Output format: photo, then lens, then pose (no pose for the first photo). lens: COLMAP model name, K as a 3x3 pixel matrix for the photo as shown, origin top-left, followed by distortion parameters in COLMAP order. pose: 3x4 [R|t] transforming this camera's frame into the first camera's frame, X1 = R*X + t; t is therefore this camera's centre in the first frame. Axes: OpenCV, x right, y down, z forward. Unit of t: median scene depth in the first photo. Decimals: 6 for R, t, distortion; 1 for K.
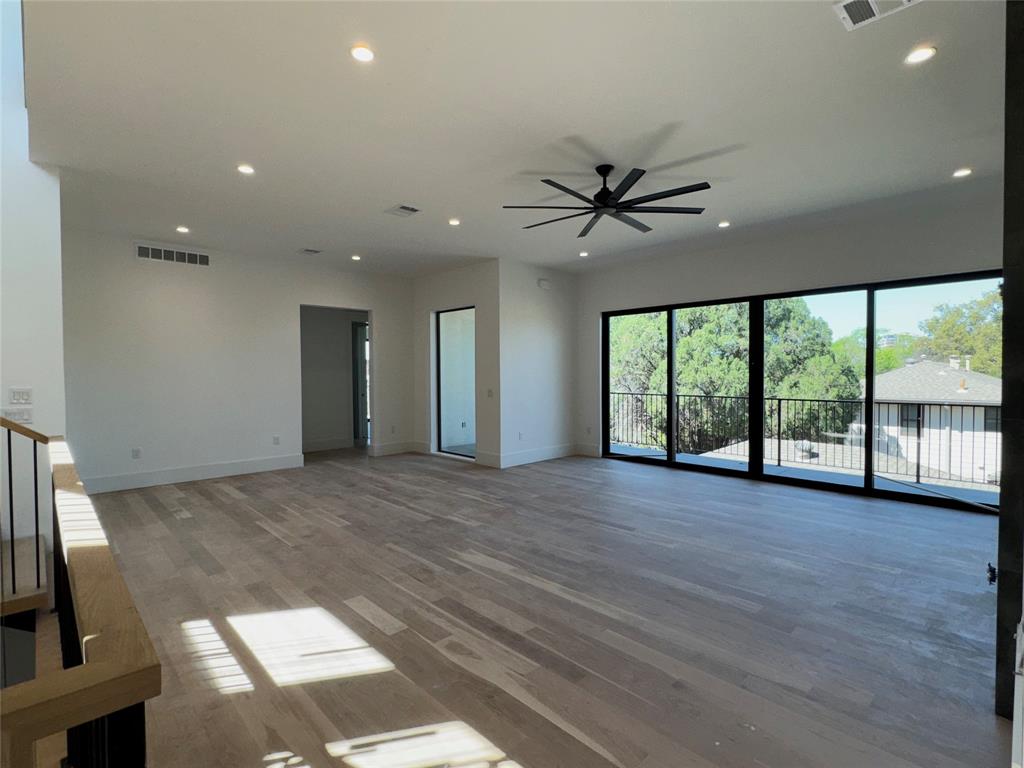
lens RADIAL K [[504.7, 0, 504.6], [0, 504.7, 383.7], [0, 0, 1]] dist [-0.001389, -0.000231]
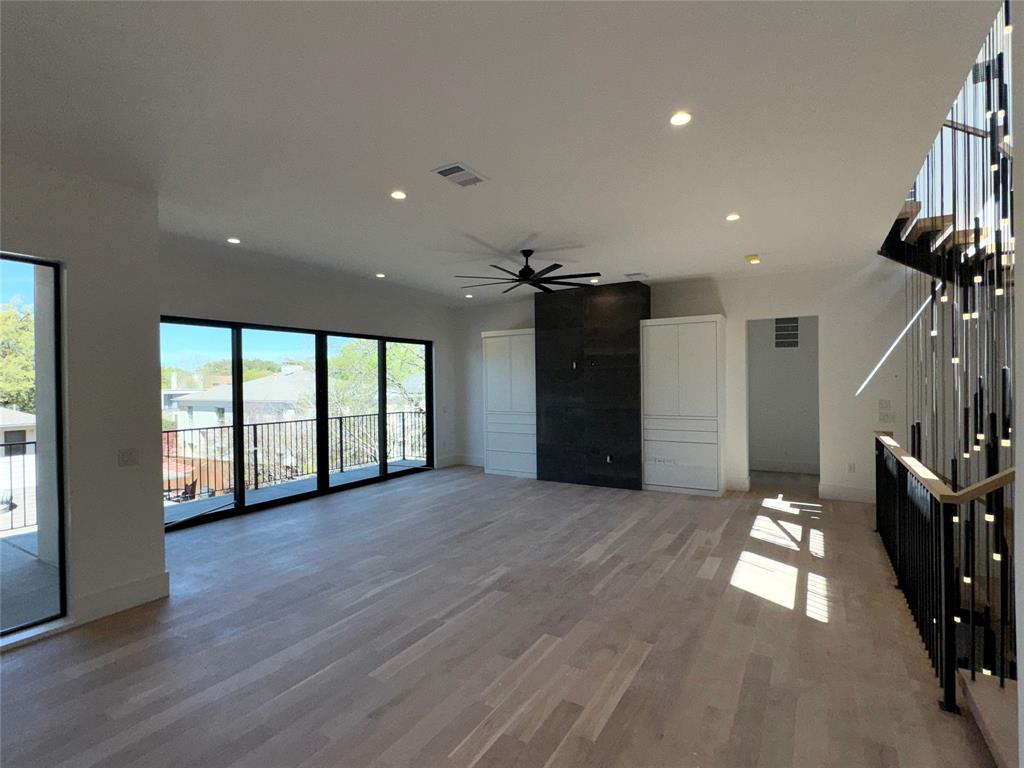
lens RADIAL K [[504.7, 0, 504.6], [0, 504.7, 383.7], [0, 0, 1]] dist [-0.001389, -0.000231]
pose [[-0.269029, 0.002464, 0.963129, -1.177288], [0.034898, 0.999365, 0.007191, -0.089187], [-0.962500, 0.035546, -0.268944, 1.510521]]
